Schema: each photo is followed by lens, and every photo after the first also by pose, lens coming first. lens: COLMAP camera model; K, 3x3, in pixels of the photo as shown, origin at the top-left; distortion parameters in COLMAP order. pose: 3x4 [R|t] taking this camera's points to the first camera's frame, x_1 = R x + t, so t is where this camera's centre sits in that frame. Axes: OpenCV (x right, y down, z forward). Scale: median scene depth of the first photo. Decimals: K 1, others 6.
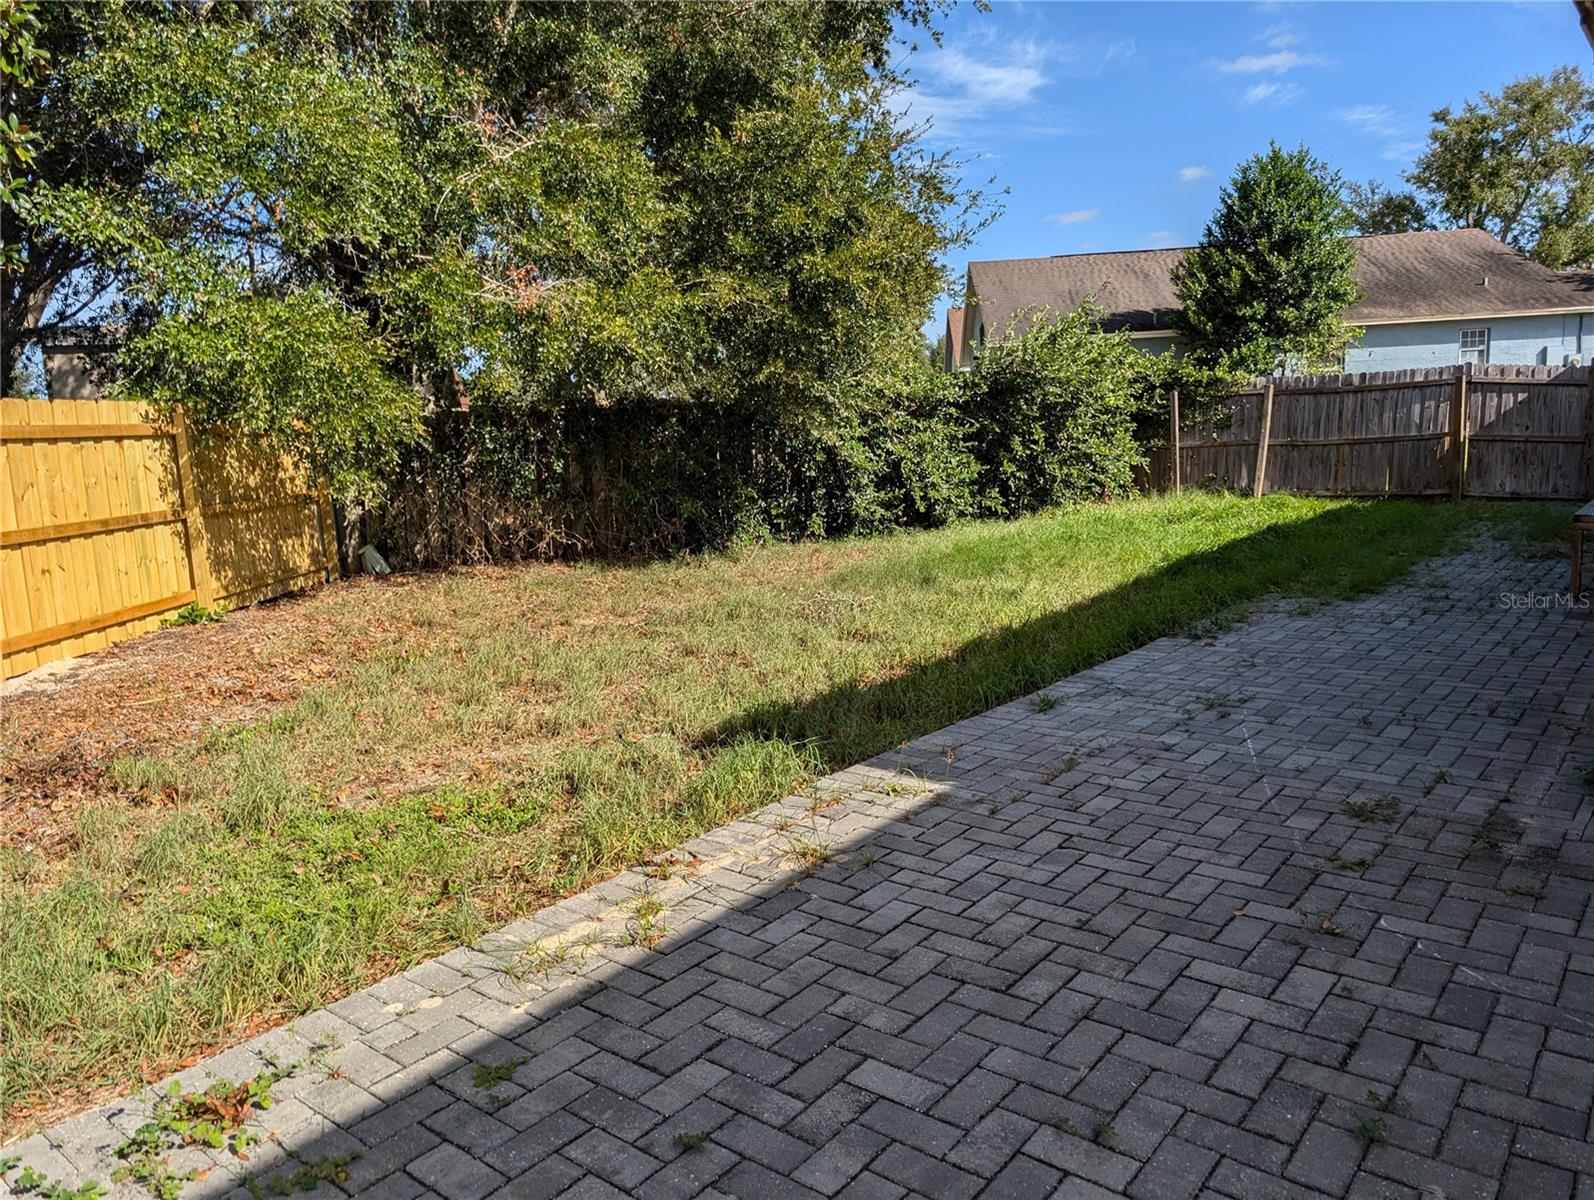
lens RADIAL K [[1163.4, 0, 797.0], [0, 1163.4, 600.0], [0, 0, 1]] dist [-0.004573, -0.006481]
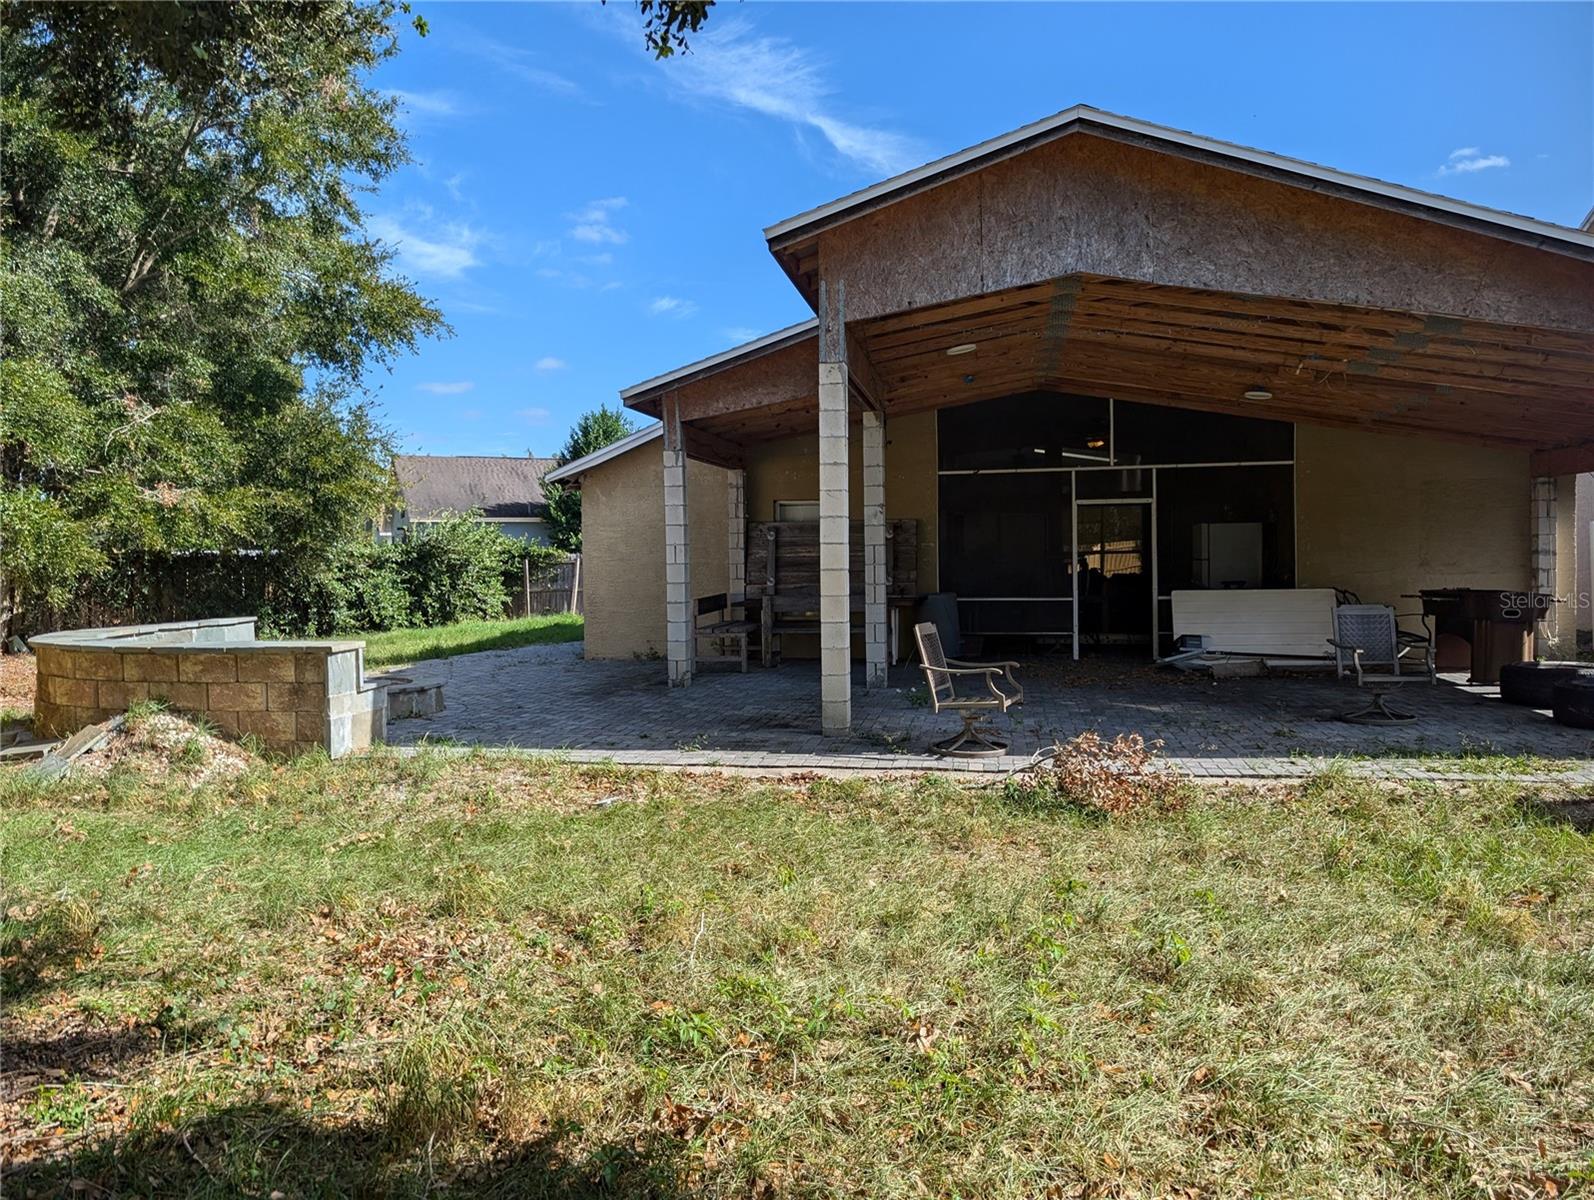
lens RADIAL K [[1163.4, 0, 797.0], [0, 1163.4, 600.0], [0, 0, 1]] dist [-0.004573, -0.006481]
pose [[0.880458, 0.024262, 0.473503, -0.154238], [0.042102, 0.990744, -0.129052, 0.133478], [-0.472251, 0.133560, 0.871287, -0.765912]]
